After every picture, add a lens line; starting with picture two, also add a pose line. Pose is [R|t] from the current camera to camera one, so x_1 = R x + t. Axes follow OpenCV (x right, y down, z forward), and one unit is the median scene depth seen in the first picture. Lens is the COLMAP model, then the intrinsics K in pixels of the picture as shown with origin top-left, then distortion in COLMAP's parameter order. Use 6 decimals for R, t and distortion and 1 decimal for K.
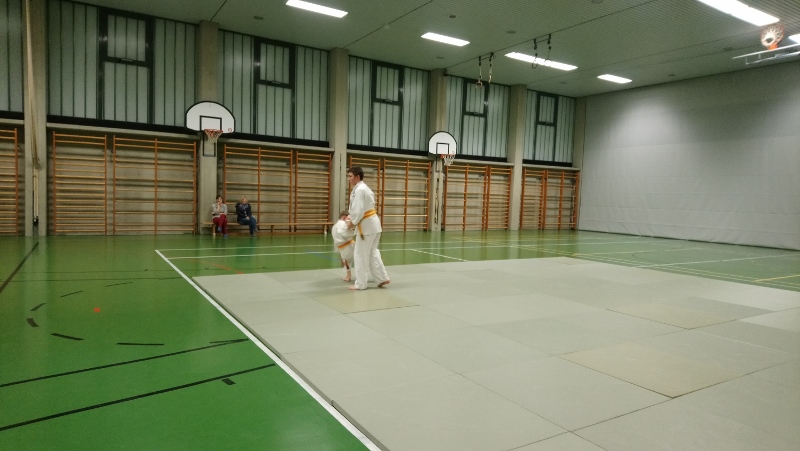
lens RADIAL K [[498.6, 0, 401.2], [0, 498.6, 234.1], [0, 0, 1]] dist [0.203584, -0.253292]
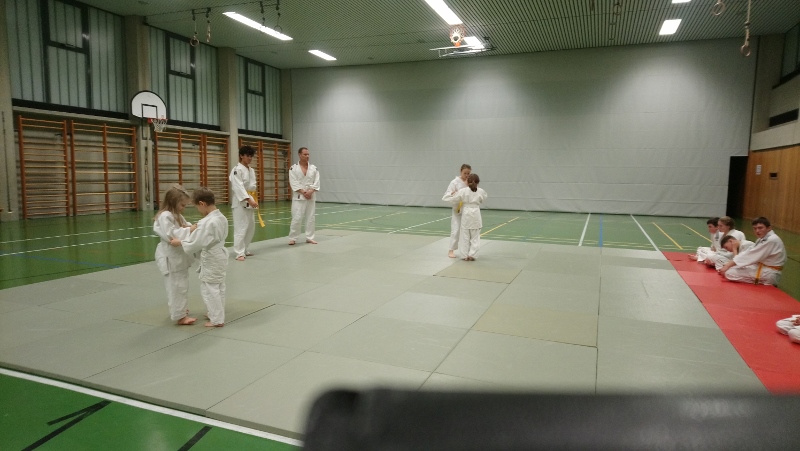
lens RADIAL K [[505.2, 0, 400.3], [0, 505.2, 229.0], [0, 0, 1]] dist [0.039966, -0.043108]
pose [[0.810616, -0.082646, 0.579717, -0.085219], [0.055199, 0.996367, 0.064860, -0.007331], [-0.582970, -0.020576, 0.812233, 0.062336]]
